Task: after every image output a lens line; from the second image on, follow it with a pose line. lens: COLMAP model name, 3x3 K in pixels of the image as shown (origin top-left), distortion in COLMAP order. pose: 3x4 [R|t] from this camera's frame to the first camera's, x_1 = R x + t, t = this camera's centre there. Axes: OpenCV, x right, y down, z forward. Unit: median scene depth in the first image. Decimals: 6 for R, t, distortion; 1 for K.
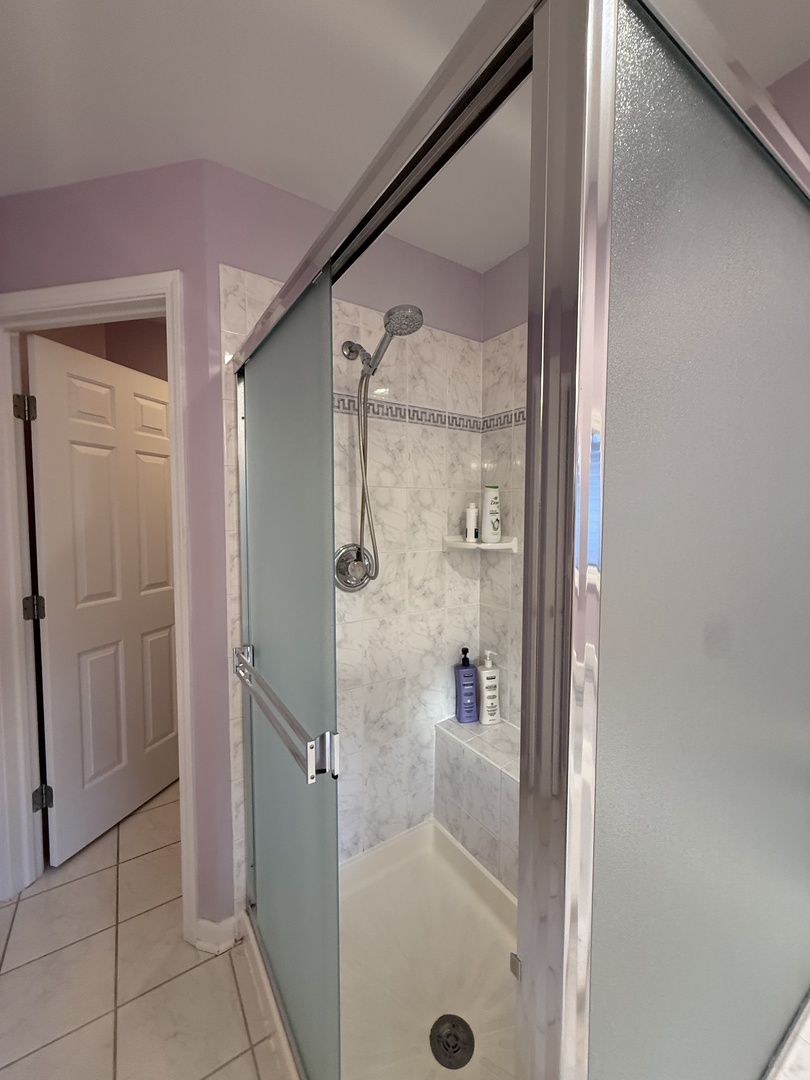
lens RADIAL K [[430.2, 0, 405.0], [0, 430.2, 540.0], [0, 0, 1]] dist [-0.003578, 0.000379]
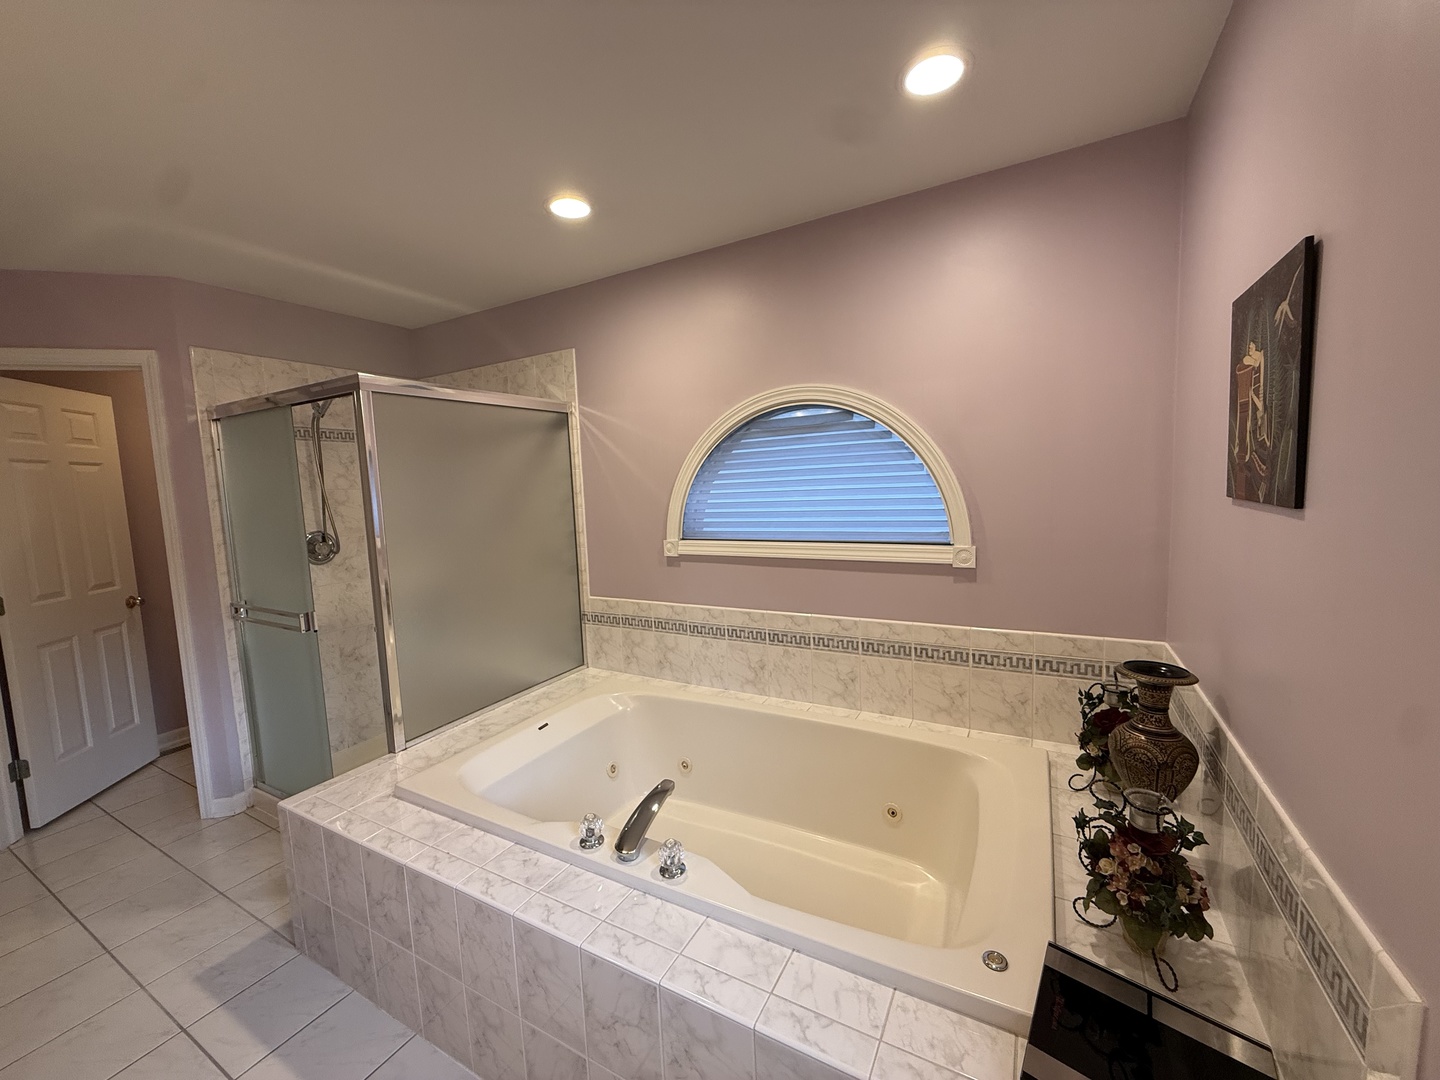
lens RADIAL K [[573.6, 0, 720.0], [0, 573.6, 540.0], [0, 0, 1]] dist [-0.003578, 0.000379]
pose [[0.883724, -0.081542, 0.460851, 0.179423], [0.069289, 0.996649, 0.043477, 0.048924], [-0.462851, -0.006489, 0.886412, -1.299102]]
